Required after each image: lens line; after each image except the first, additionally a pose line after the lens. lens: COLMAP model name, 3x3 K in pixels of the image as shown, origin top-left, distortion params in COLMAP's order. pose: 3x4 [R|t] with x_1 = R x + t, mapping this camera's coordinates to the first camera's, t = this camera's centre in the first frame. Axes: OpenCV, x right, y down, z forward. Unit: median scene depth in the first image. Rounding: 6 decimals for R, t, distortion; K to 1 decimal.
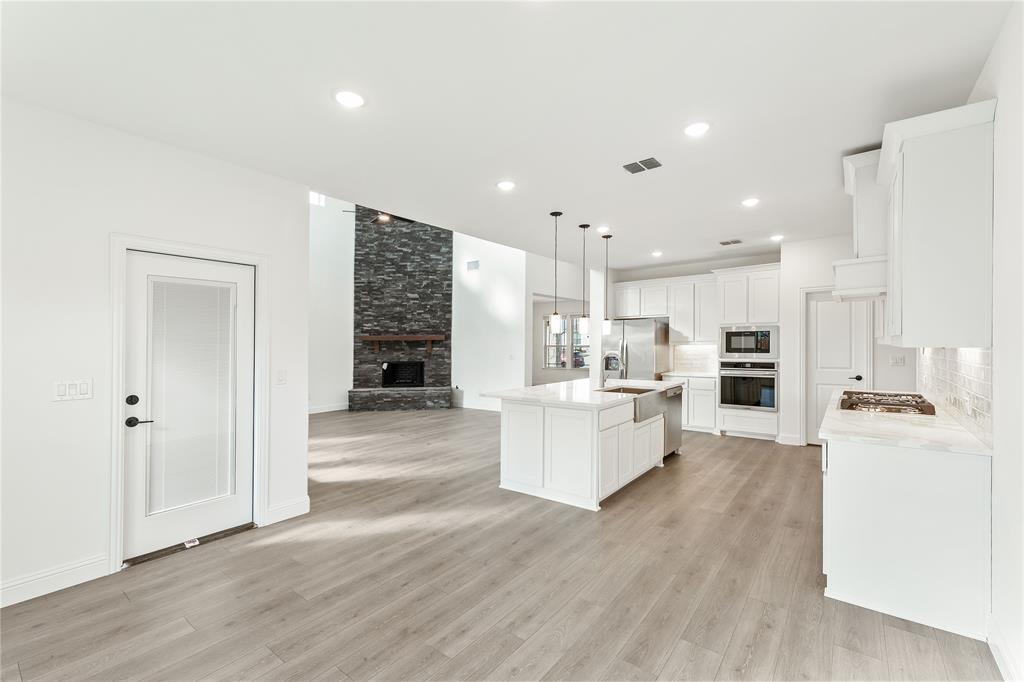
lens RADIAL K [[441.6, 0, 504.9], [0, 441.6, 326.7], [0, 0, 1]] dist [-0.000921, 0.000001]
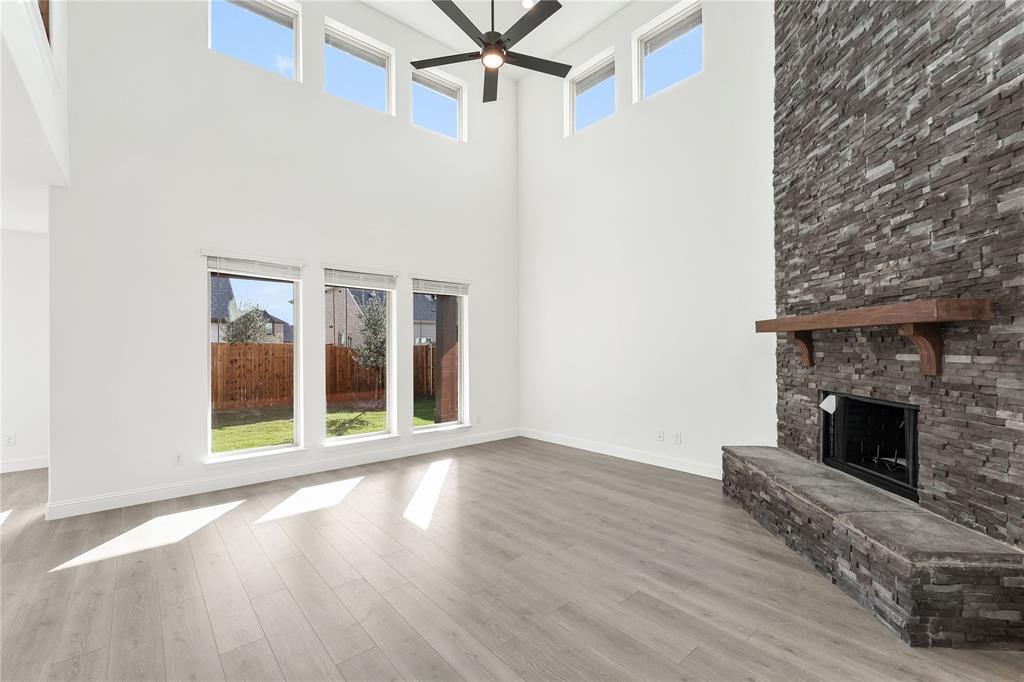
lens RADIAL K [[439.7, 0, 512.0], [0, 439.7, 341.0], [0, 0, 1]] dist [-0.000315, 0.000233]
pose [[-0.185613, -0.003484, -0.982617, 0.117157], [0.054896, 0.998395, -0.013909, 0.030809], [0.981088, -0.056524, -0.185124, 0.819927]]
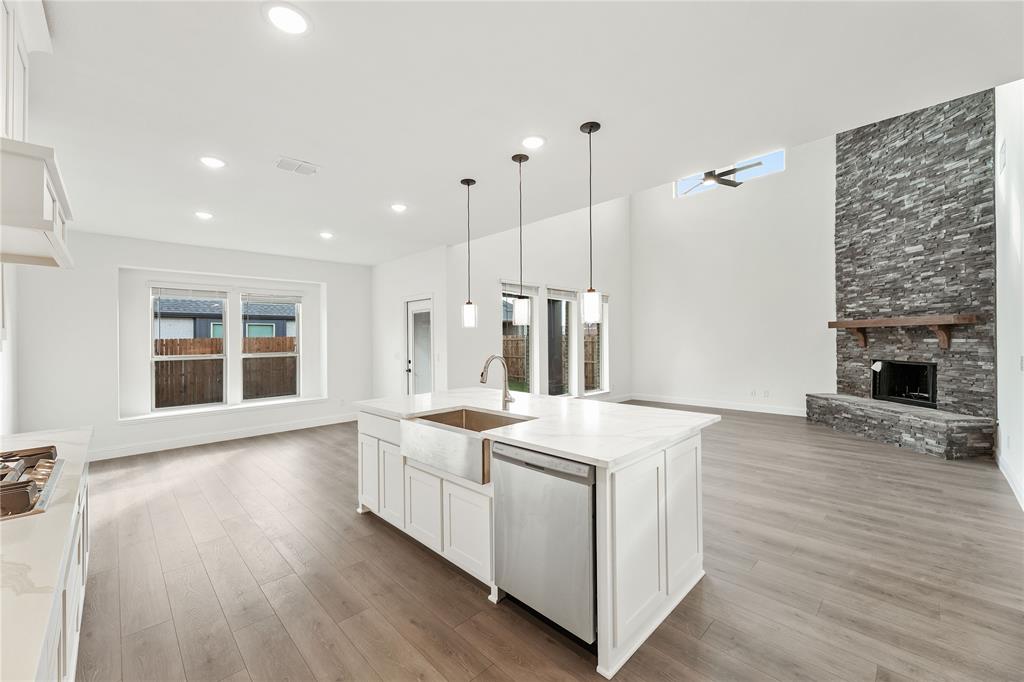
lens RADIAL K [[403.4, 0, 511.2], [0, 403.4, 335.1], [0, 0, 1]] dist [0.000898, 0.000023]
pose [[-0.121027, -0.001594, -0.992648, 0.387202], [0.053206, 0.998551, -0.008091, 0.019029], [0.991222, -0.053794, -0.120767, 0.537219]]
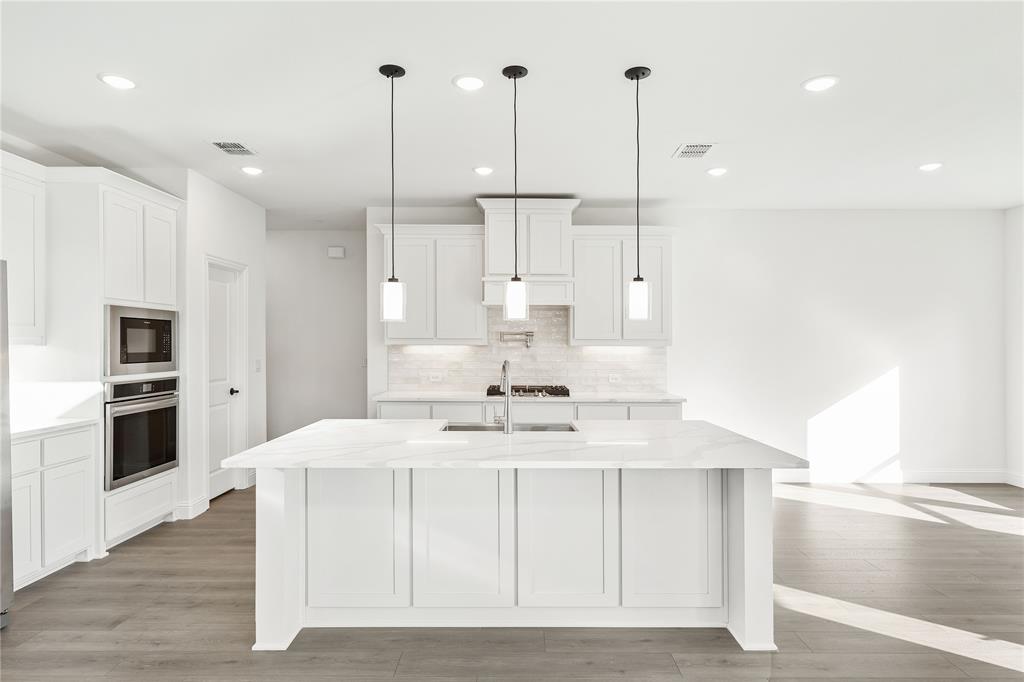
lens RADIAL K [[581.1, 0, 512.0], [0, 581.1, 341.0], [0, 0, 1]] dist [0.001497, -0.000067]
pose [[-0.625847, 0.011964, 0.779854, -0.135846], [-0.027207, 0.998939, -0.037159, 0.030765], [-0.779471, -0.044473, -0.624857, 0.691312]]
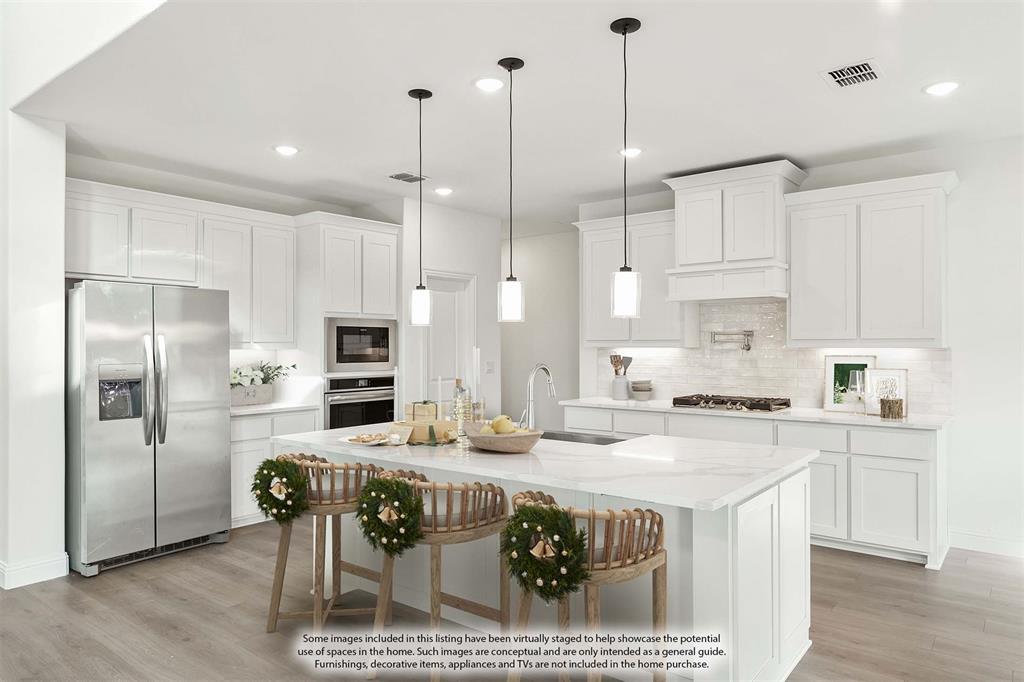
lens RADIAL K [[655.6, 0, 512.0], [0, 655.6, 341.0], [0, 0, 1]] dist [-0.000680, -0.000568]
pose [[-0.005313, 0.017237, 0.999837, -0.225977], [-0.037177, 0.999157, -0.017423, 0.024183], [-0.999295, -0.037263, -0.004668, 0.507827]]
